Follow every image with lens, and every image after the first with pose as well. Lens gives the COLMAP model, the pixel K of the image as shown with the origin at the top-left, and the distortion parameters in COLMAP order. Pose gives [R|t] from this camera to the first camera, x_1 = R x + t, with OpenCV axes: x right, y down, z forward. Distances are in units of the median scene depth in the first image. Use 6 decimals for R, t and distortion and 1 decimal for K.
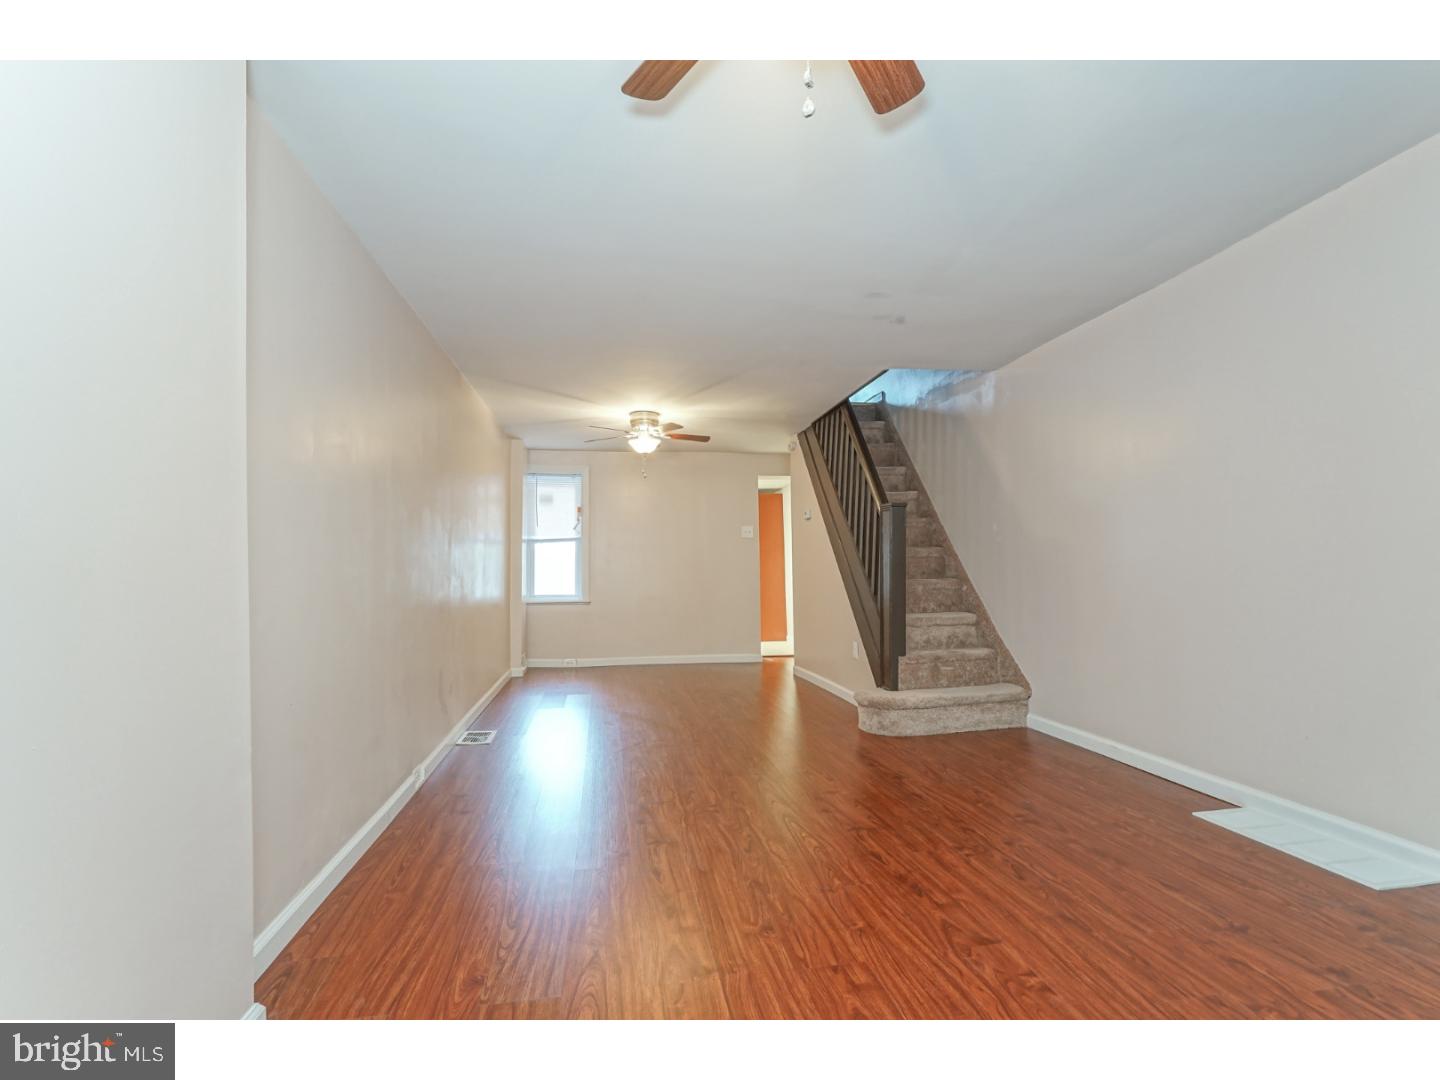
lens RADIAL K [[663.3, 0, 730.9], [0, 663.3, 537.2], [0, 0, 1]] dist [-0.005712, -0.000251]
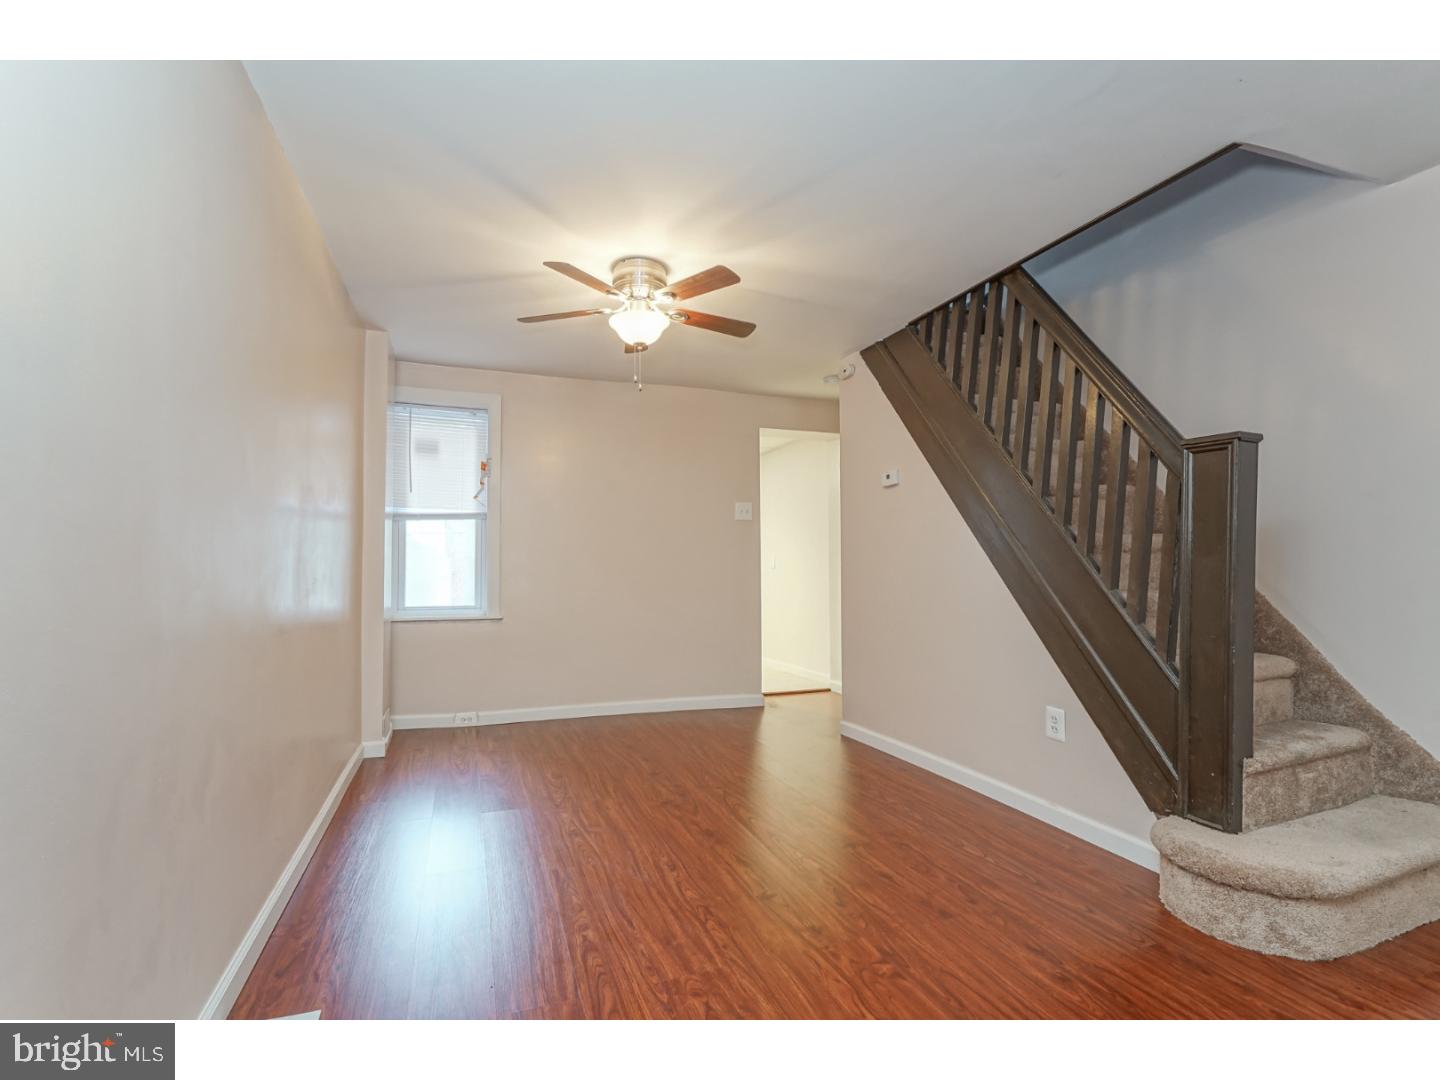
lens RADIAL K [[663.1, 0, 702.9], [0, 663.1, 556.3], [0, 0, 1]] dist [0.001456, 0.000153]
pose [[0.988025, 0.014824, 0.153580, -0.161286], [-0.019607, 0.999367, 0.029675, 0.024274], [-0.153043, -0.032331, 0.987691, 0.482835]]
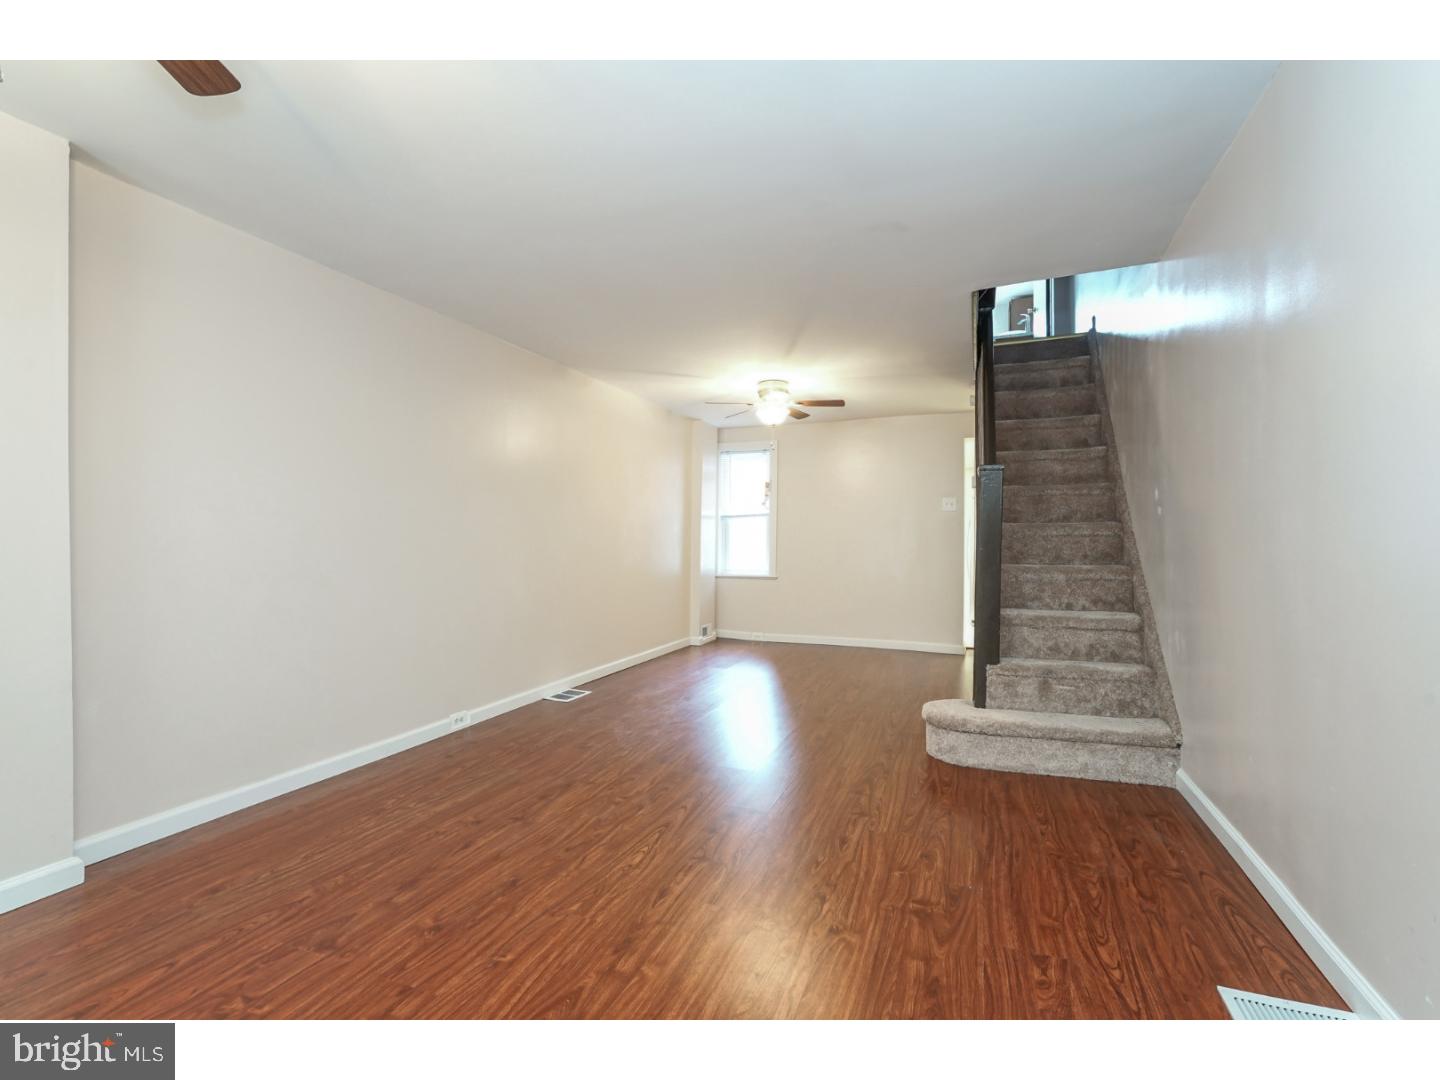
lens RADIAL K [[663.3, 0, 730.9], [0, 663.3, 537.2], [0, 0, 1]] dist [-0.005712, -0.000251]
pose [[0.852236, 0.007912, -0.523098, 0.323790], [0.012687, 0.999279, 0.035783, 0.000428], [0.523004, -0.037132, 0.851521, 0.154747]]
